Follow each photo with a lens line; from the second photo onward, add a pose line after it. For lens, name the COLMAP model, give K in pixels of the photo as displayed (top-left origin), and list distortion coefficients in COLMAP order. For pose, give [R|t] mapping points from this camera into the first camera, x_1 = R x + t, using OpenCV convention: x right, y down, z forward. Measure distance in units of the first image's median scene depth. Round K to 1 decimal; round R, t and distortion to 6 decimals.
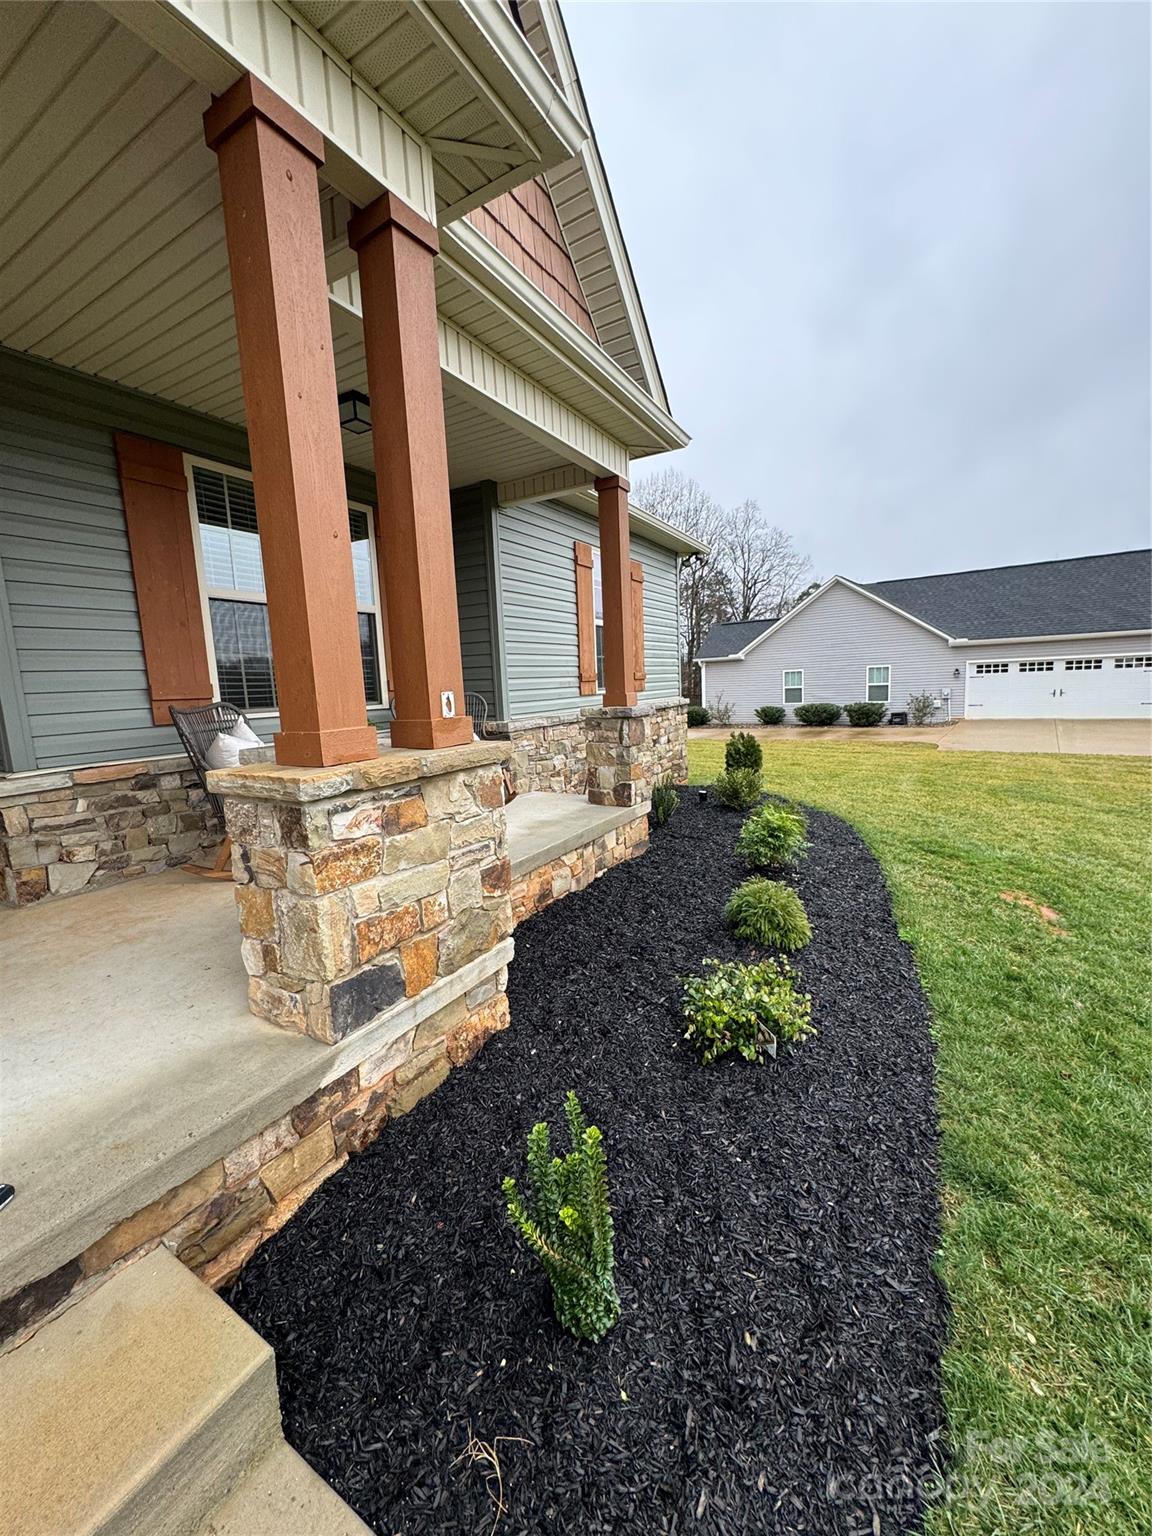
lens RADIAL K [[615.3, 0, 571.5], [0, 615.3, 762.7], [0, 0, 1]] dist [-0.001213, 0.000144]
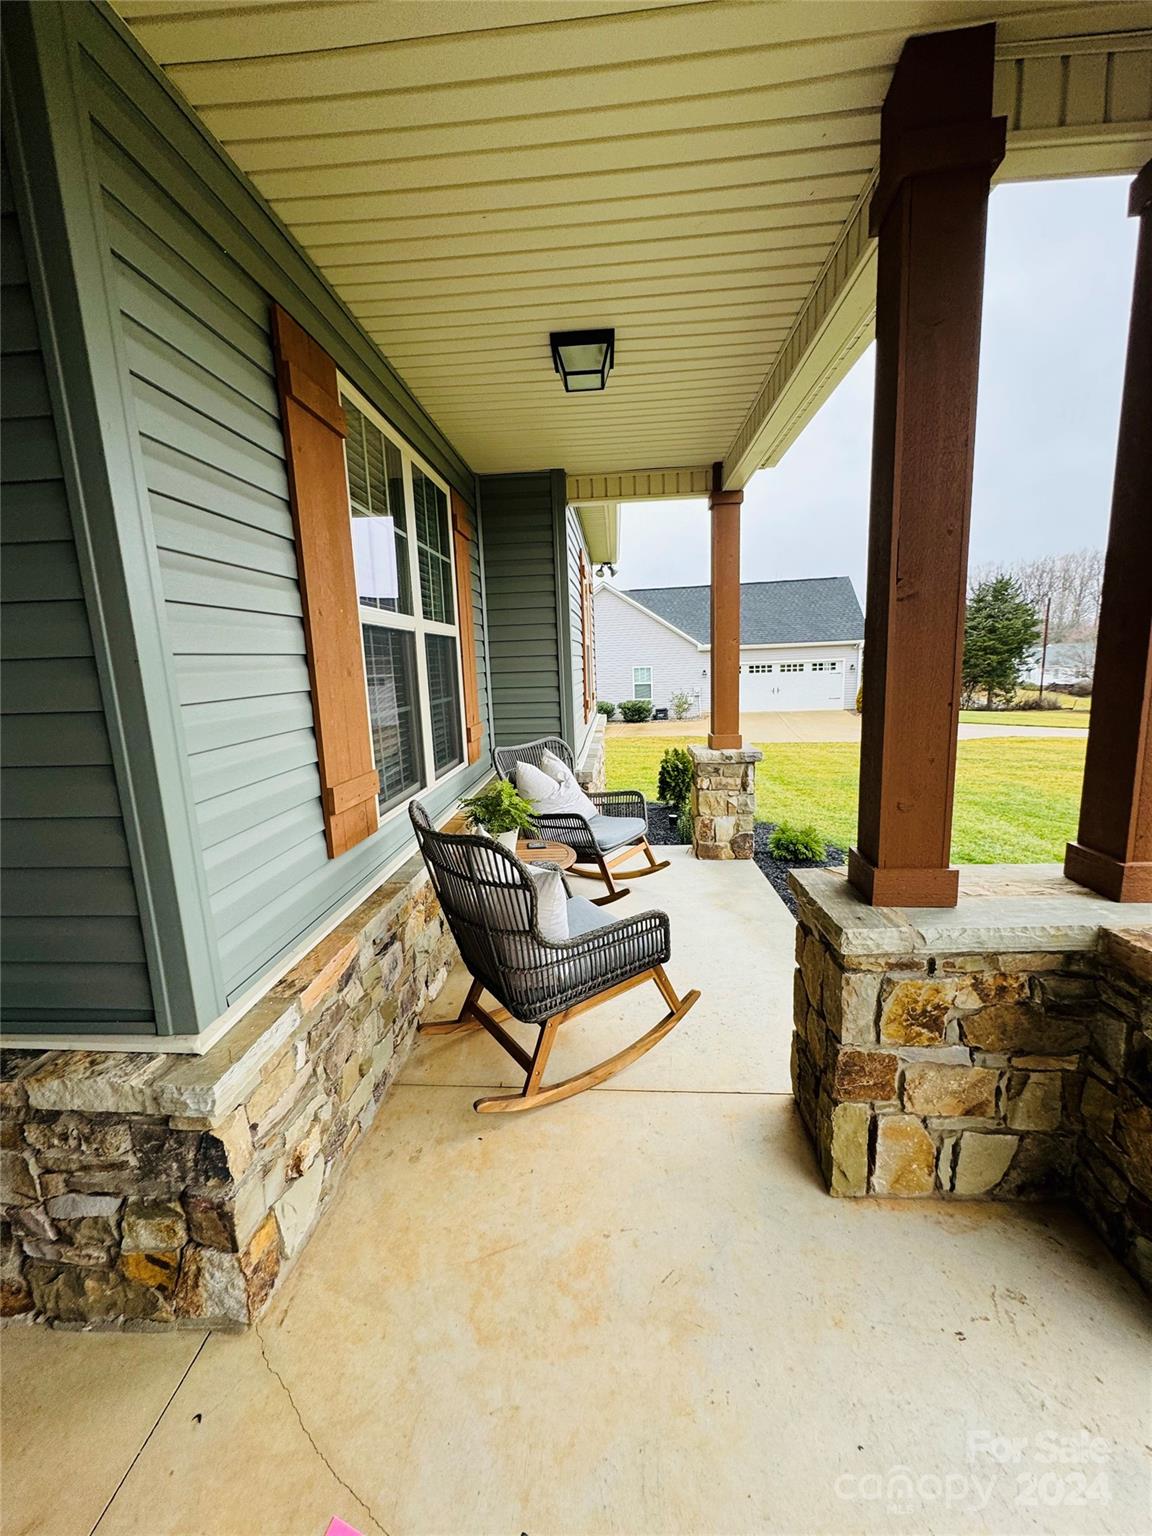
lens RADIAL K [[615.3, 0, 580.7], [0, 615.3, 764.0], [0, 0, 1]] dist [-0.001213, 0.000144]
pose [[0.896042, -0.064282, 0.439290, -0.517672], [0.057750, 0.997932, 0.028232, -0.107448], [-0.440196, 0.000072, 0.897902, 0.294633]]
